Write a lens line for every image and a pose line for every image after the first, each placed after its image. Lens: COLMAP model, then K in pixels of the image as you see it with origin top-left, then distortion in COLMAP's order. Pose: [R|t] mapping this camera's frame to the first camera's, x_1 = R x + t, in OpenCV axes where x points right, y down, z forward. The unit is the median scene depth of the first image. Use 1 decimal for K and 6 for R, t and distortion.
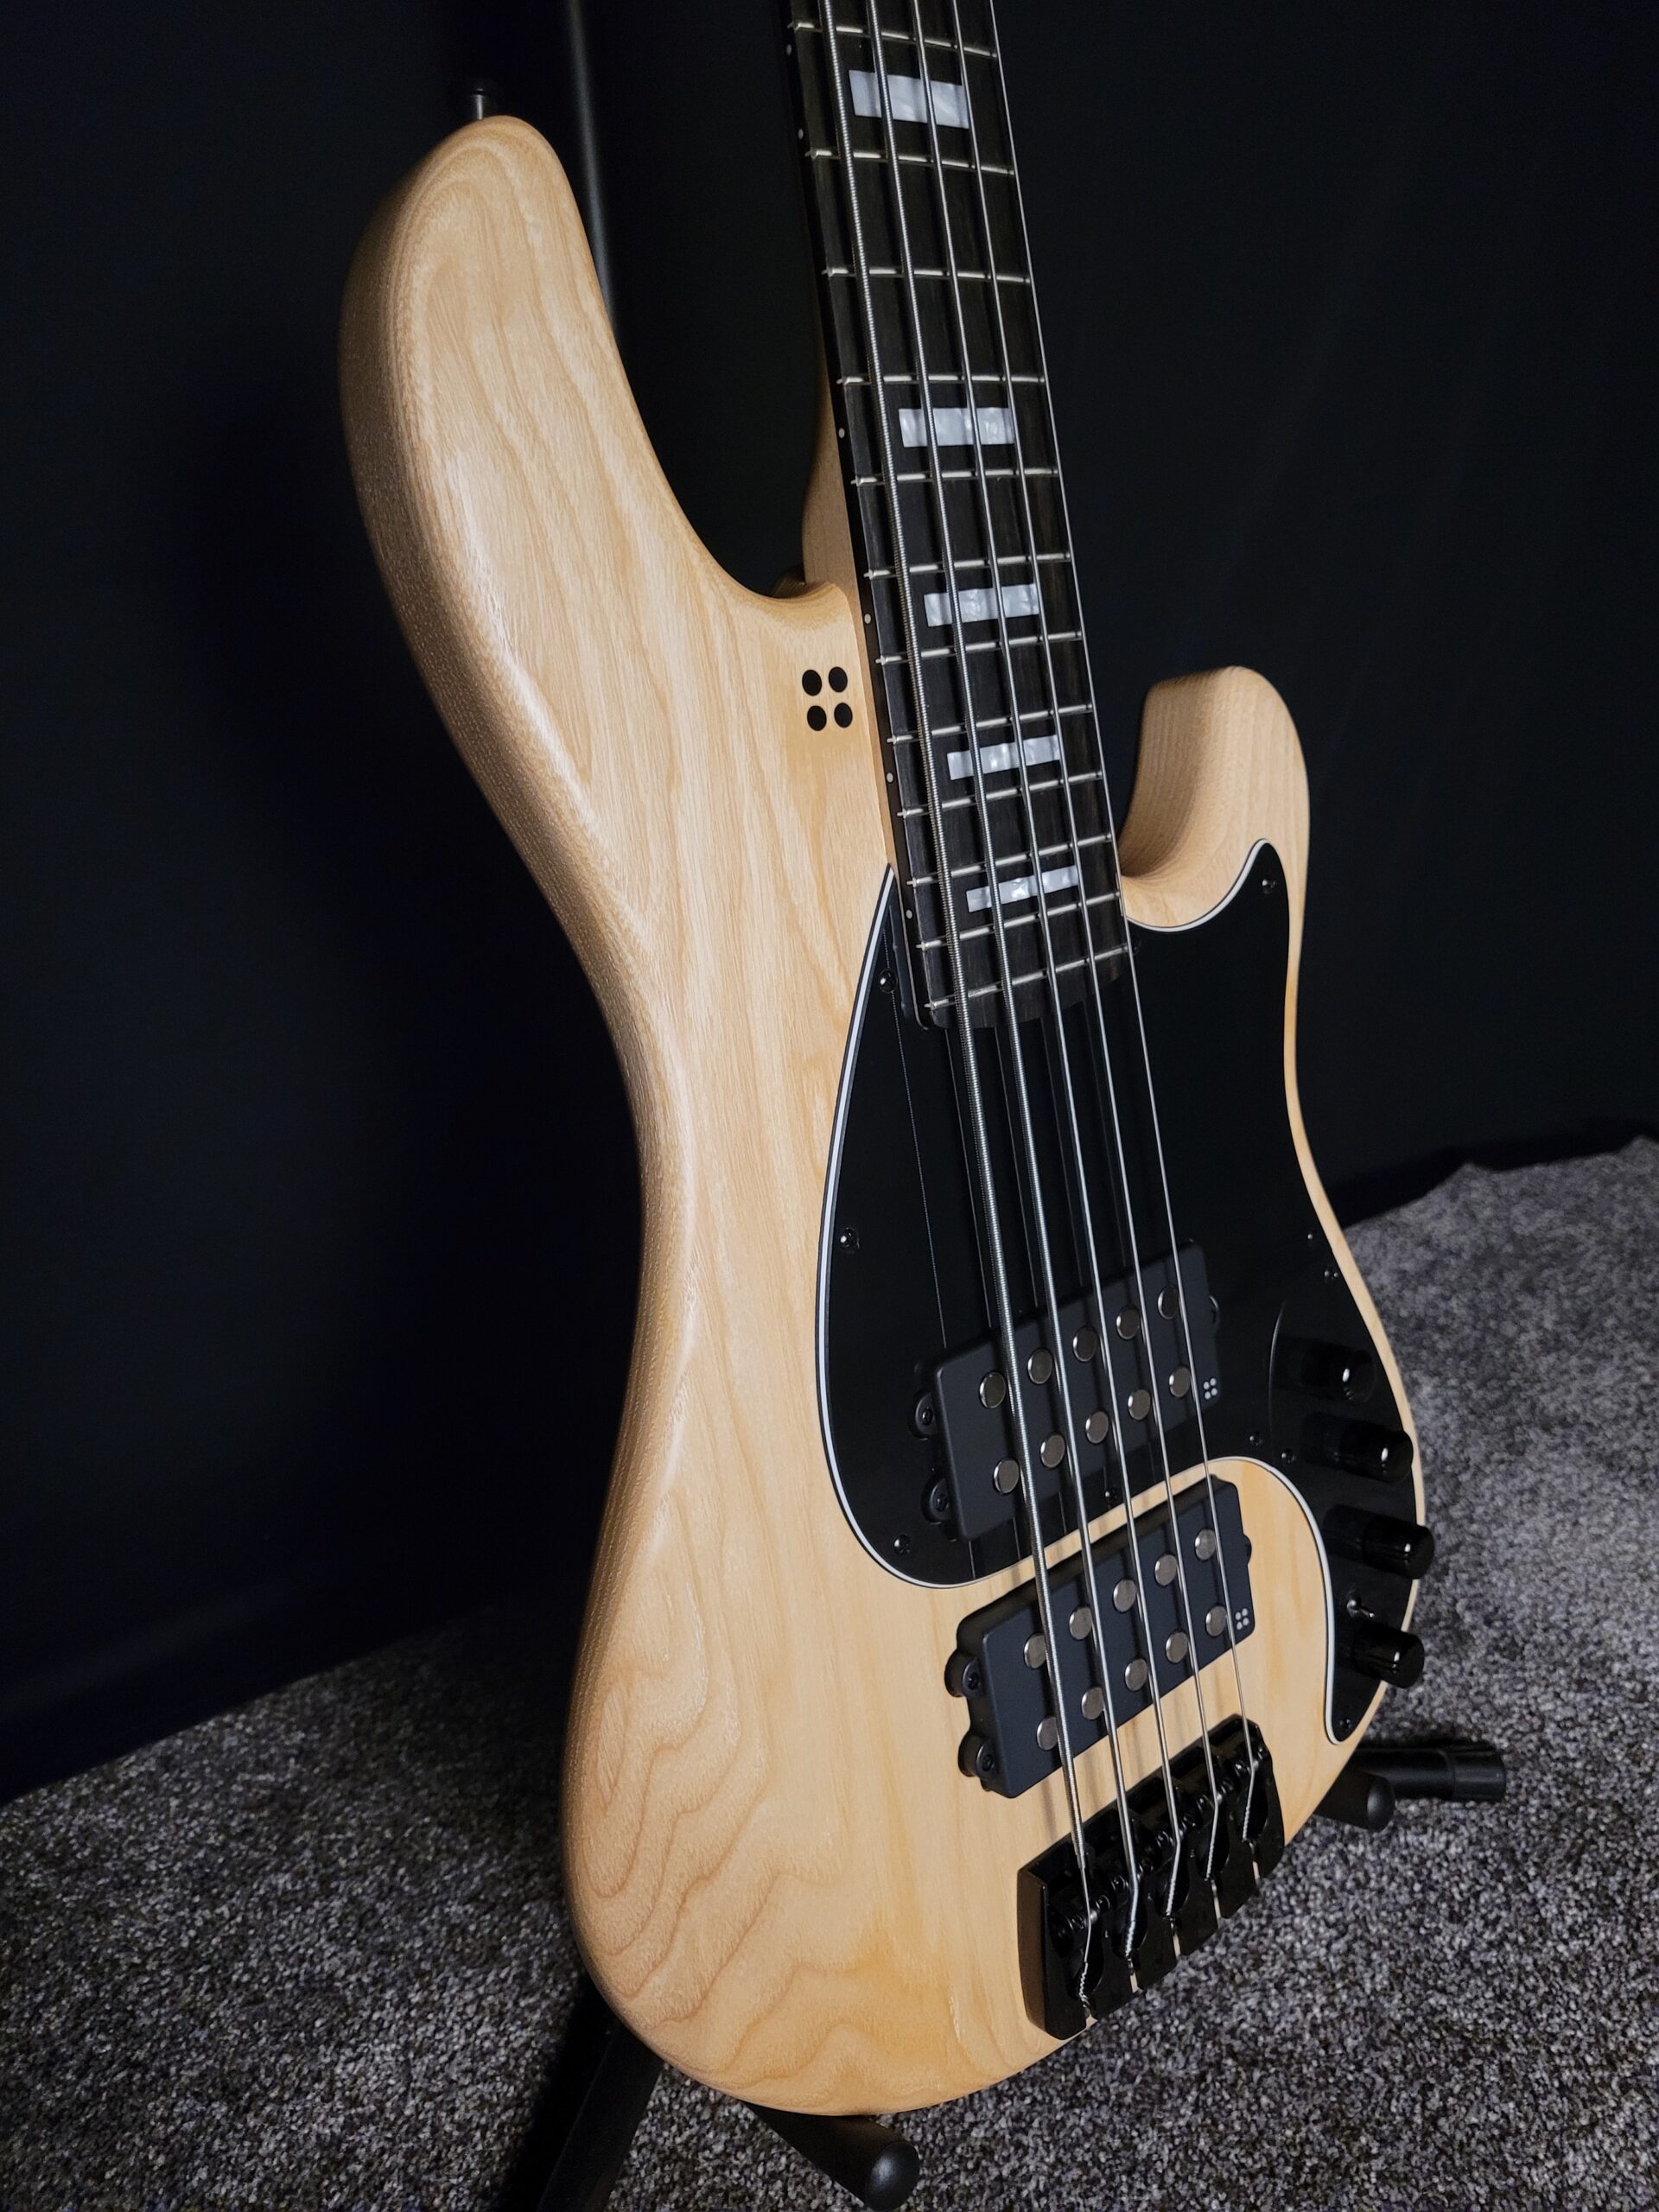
lens RADIAL K [[1718.0, 0, 843.5], [0, 1718.0, 1127.2], [0, 0, 1]] dist [0.026866, -0.016307]
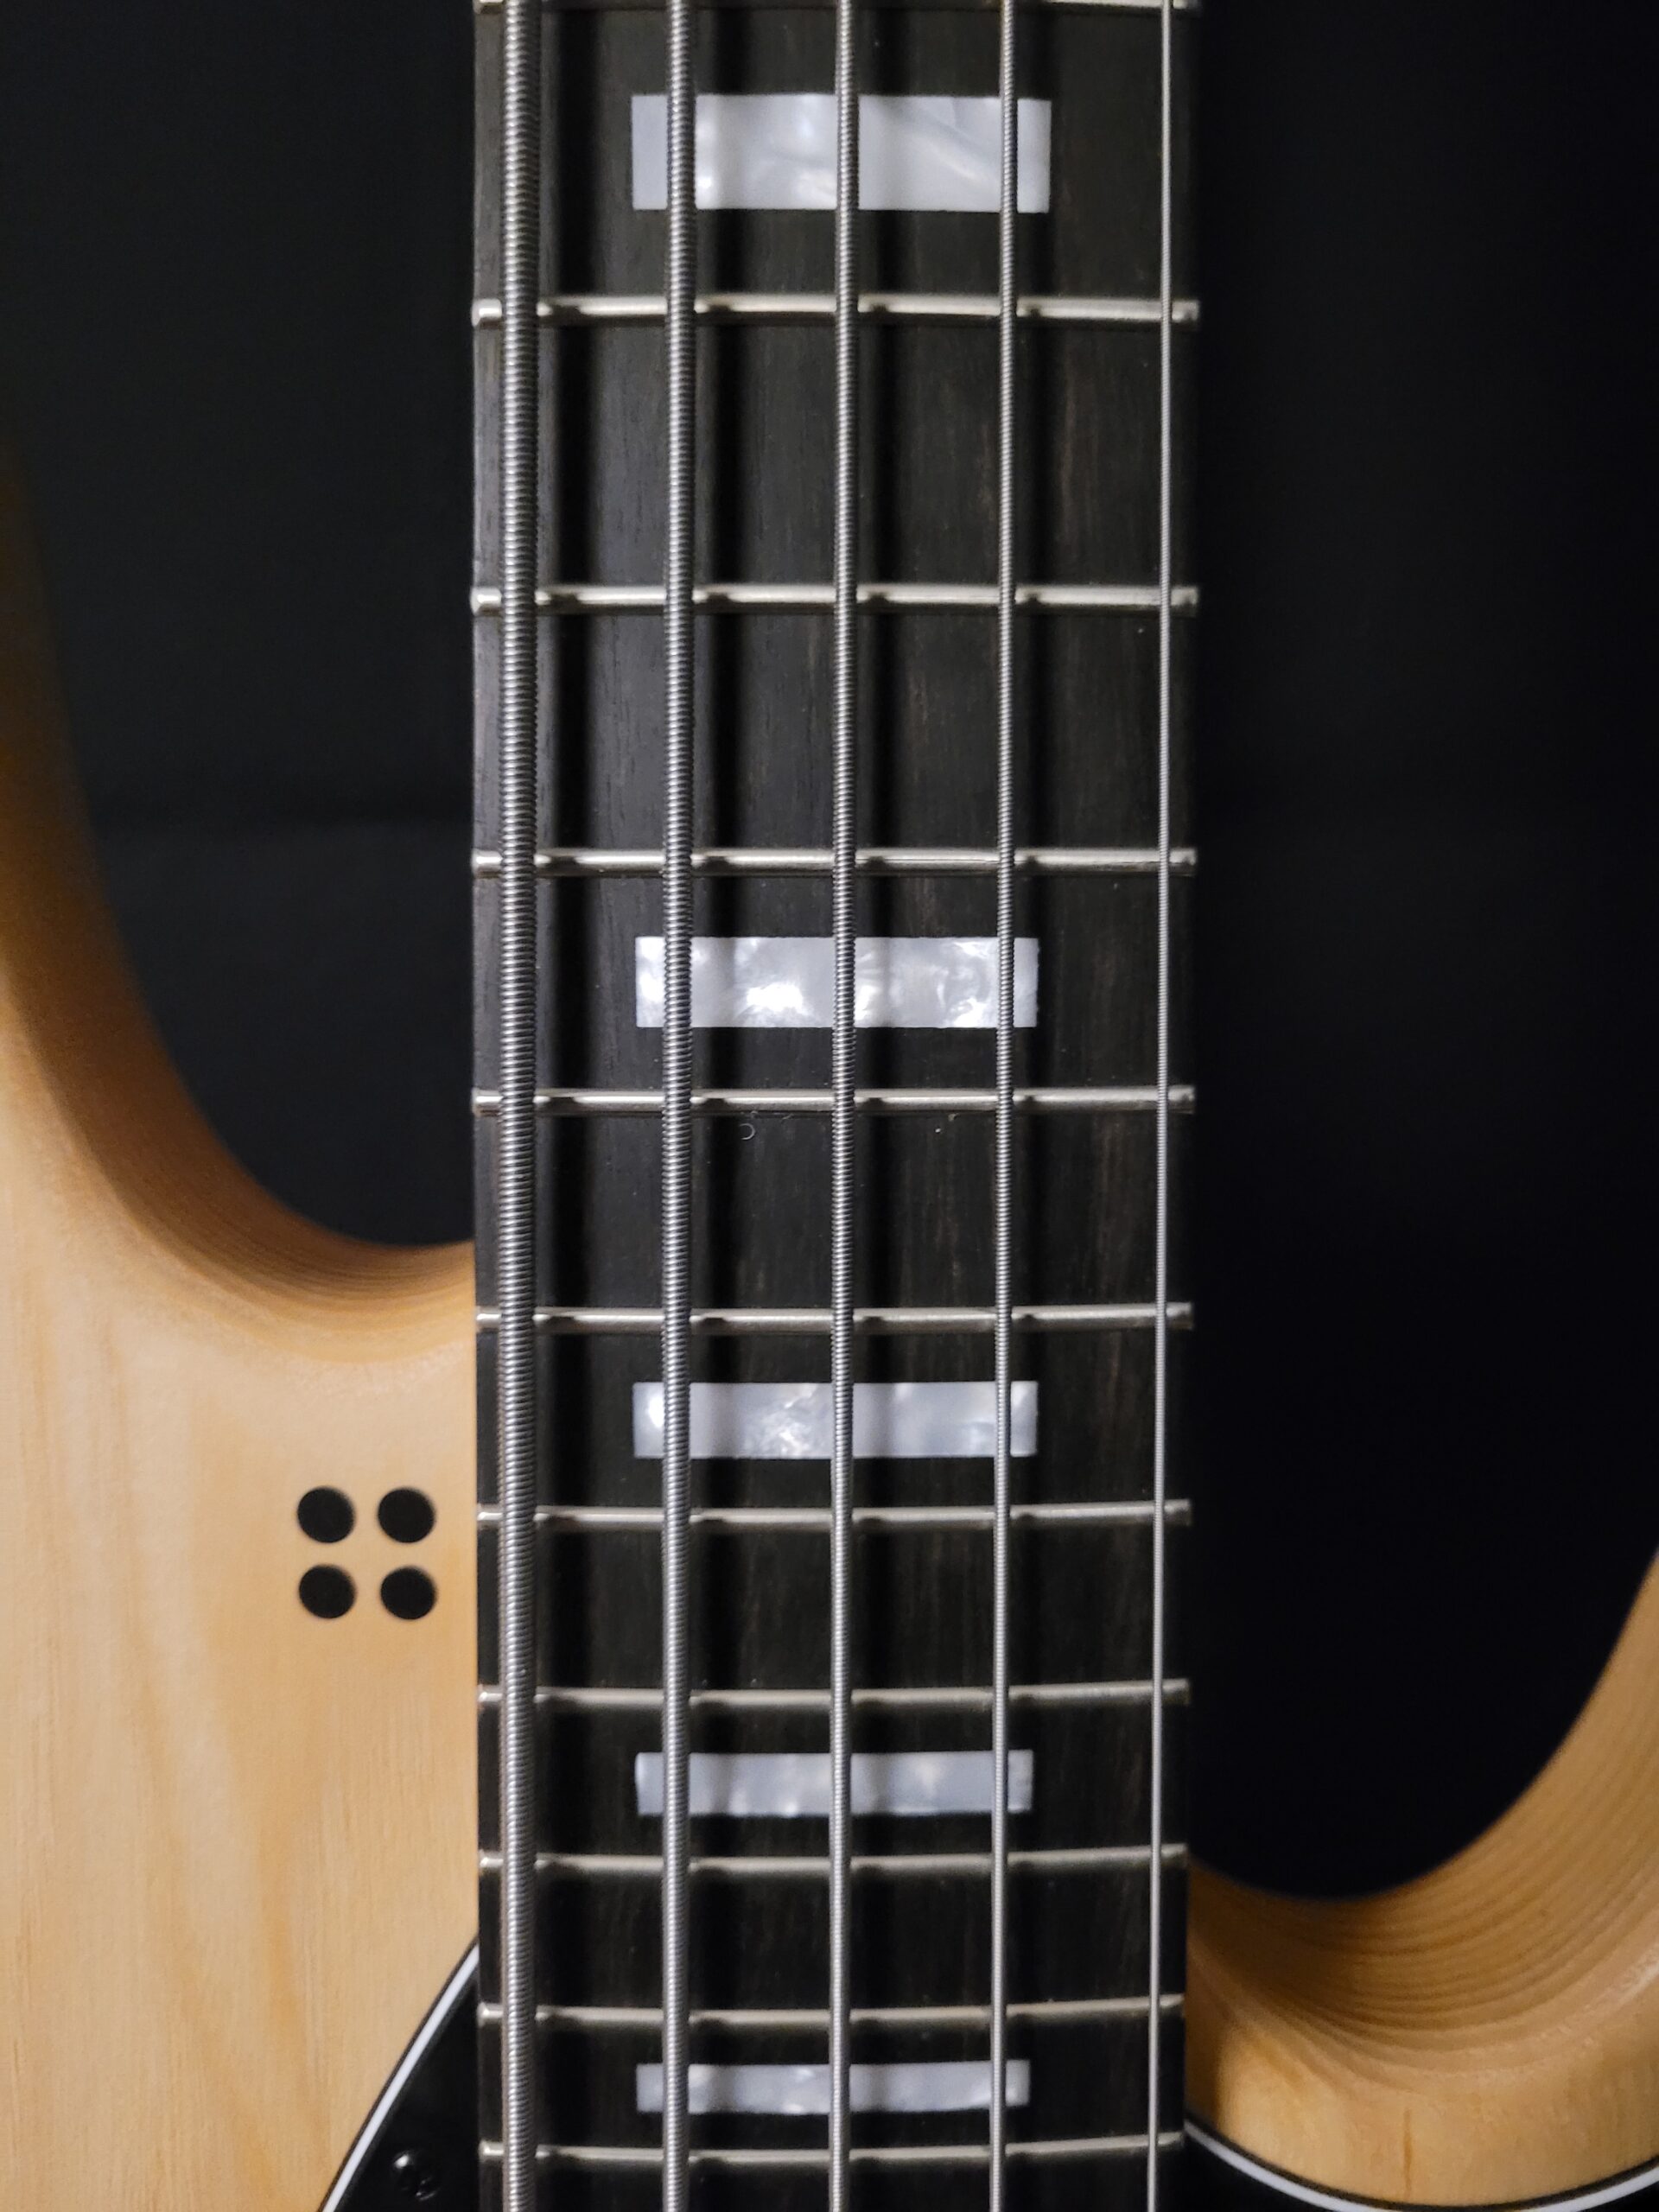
lens RADIAL K [[1718.0, 0, 832.2], [0, 1718.0, 1051.3], [0, 0, 1]] dist [0.026866, -0.016307]
pose [[0.770850, 0.243247, -0.588746, 0.207009], [-0.255188, 0.964740, 0.064473, -0.293487], [0.583669, 0.100542, 0.805743, 0.490271]]
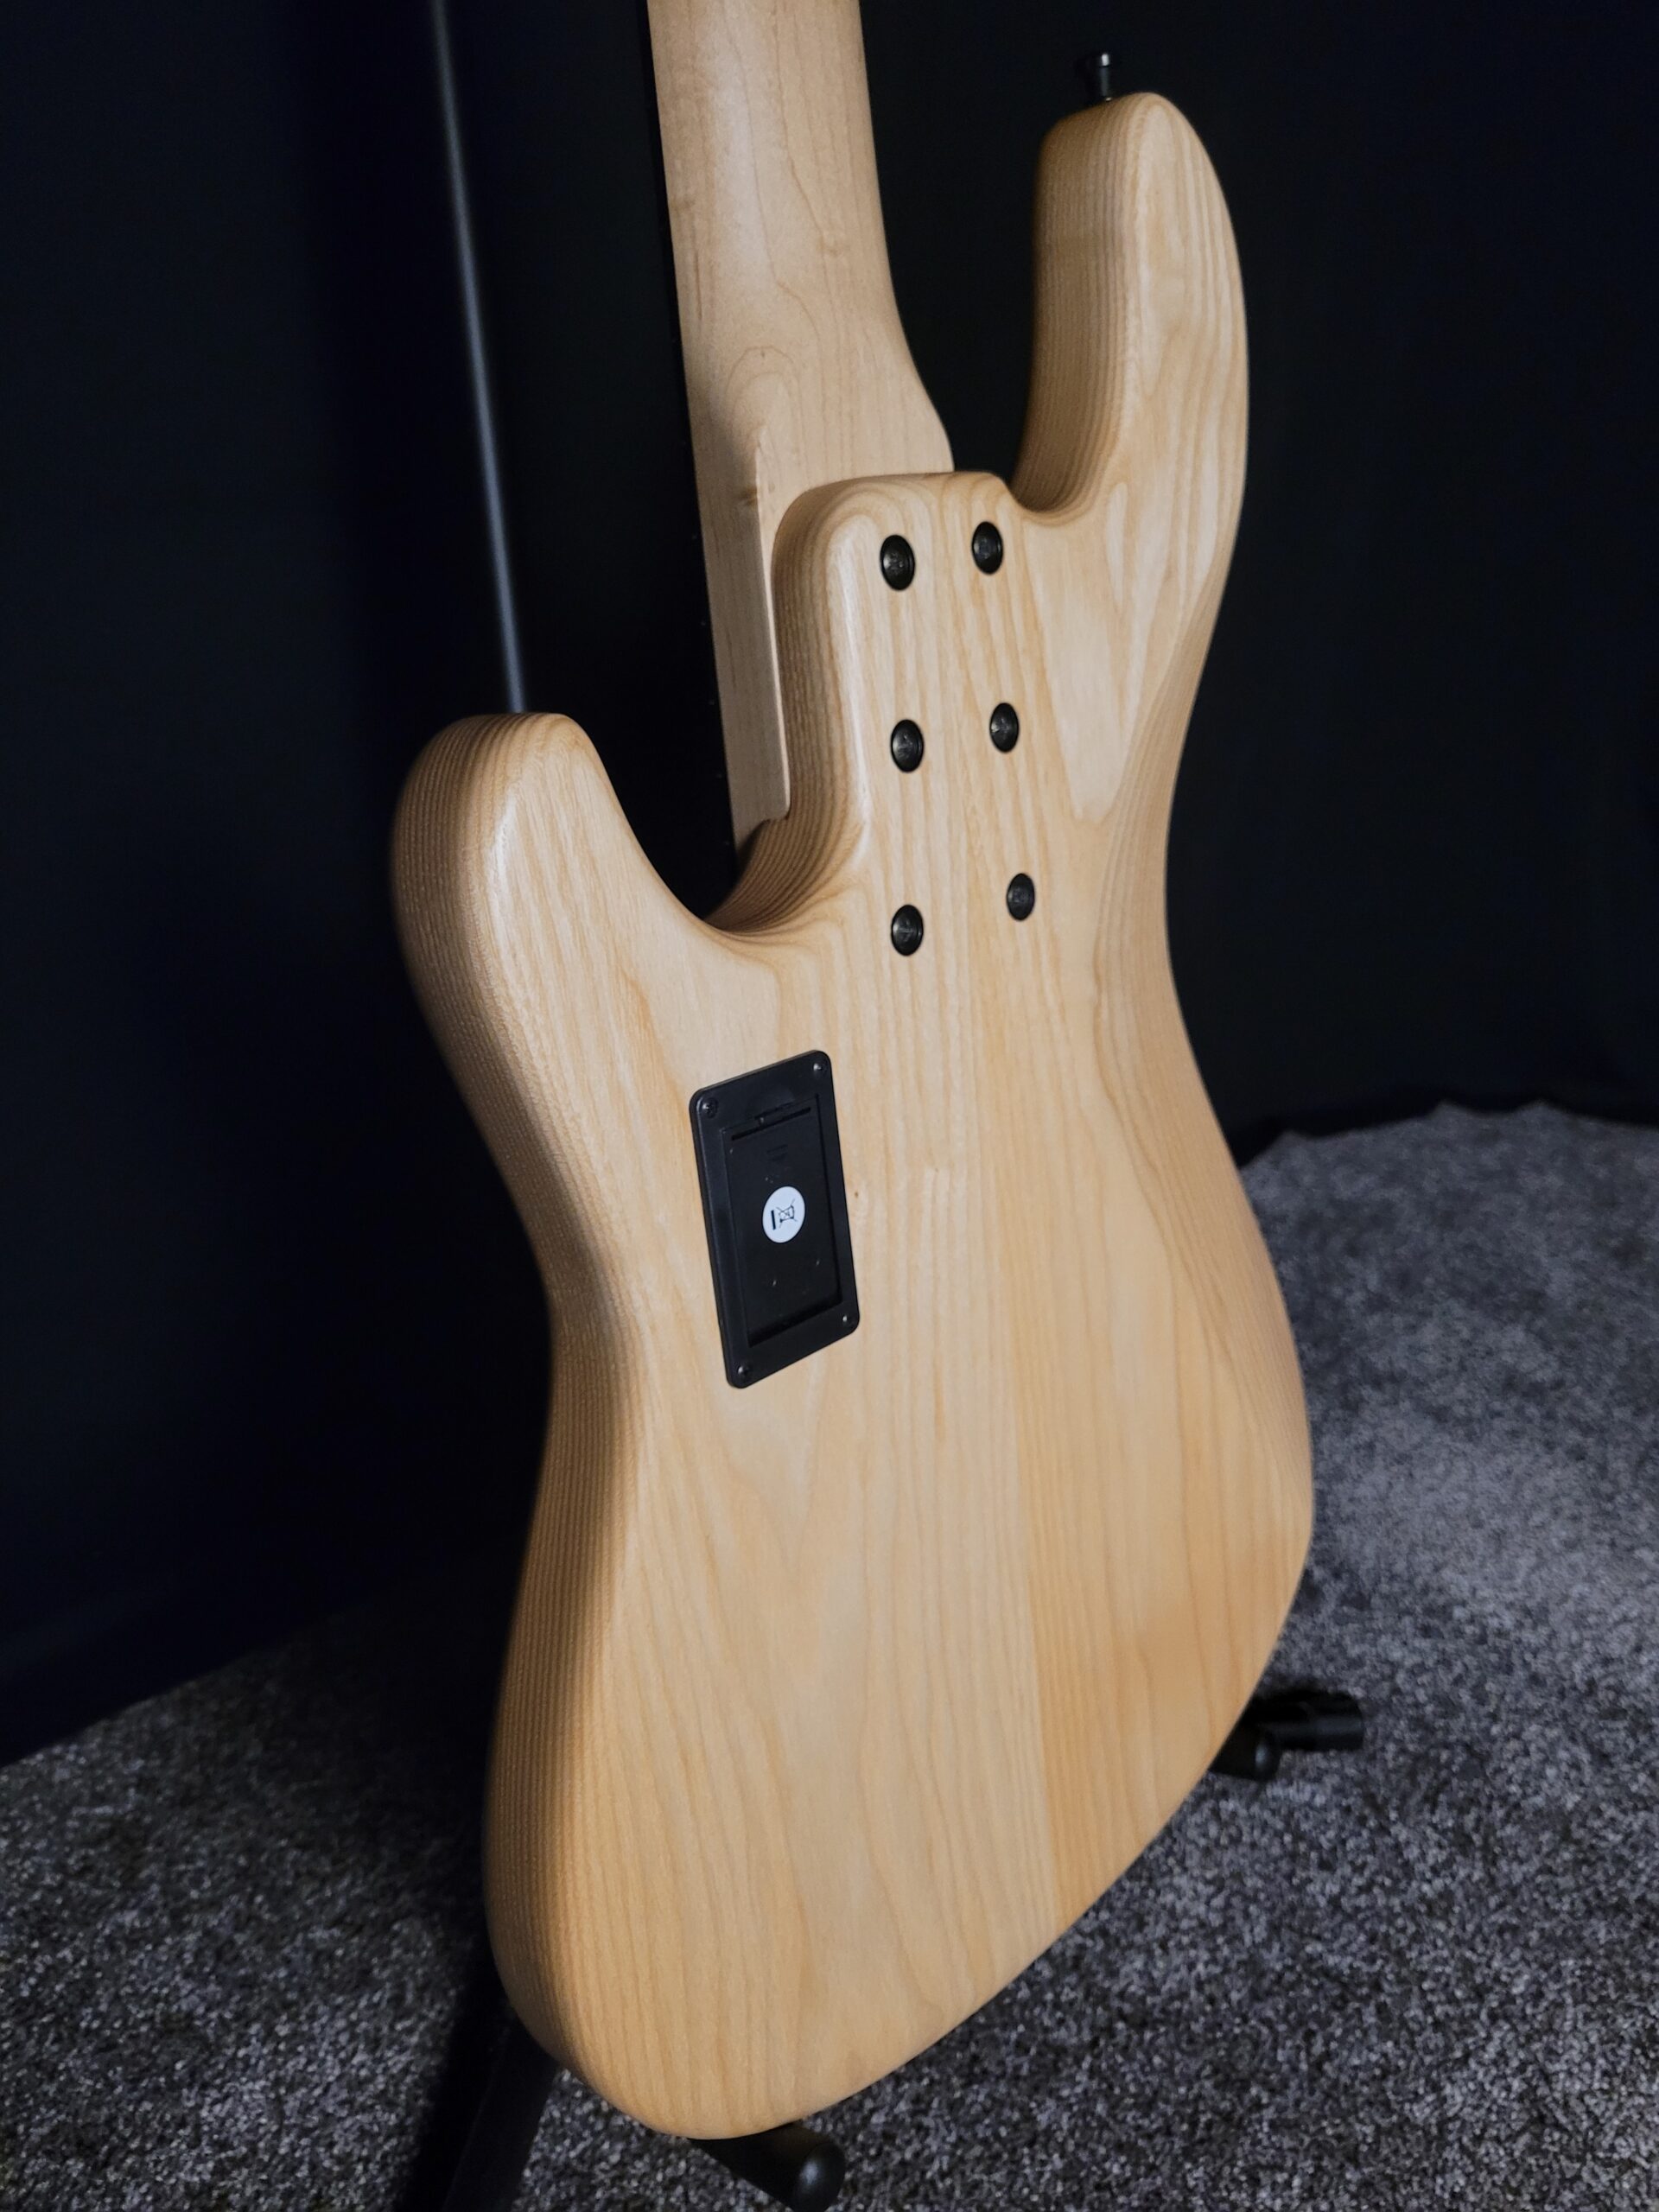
lens RADIAL K [[1718.0, 0, 836.3], [0, 1718.0, 1128.0], [0, 0, 1]] dist [0.026866, -0.016307]
pose [[0.993081, -0.022782, 0.115201, -0.047057], [0.021834, 0.999717, 0.009485, 0.006101], [-0.115385, -0.006904, 0.993297, 0.025895]]
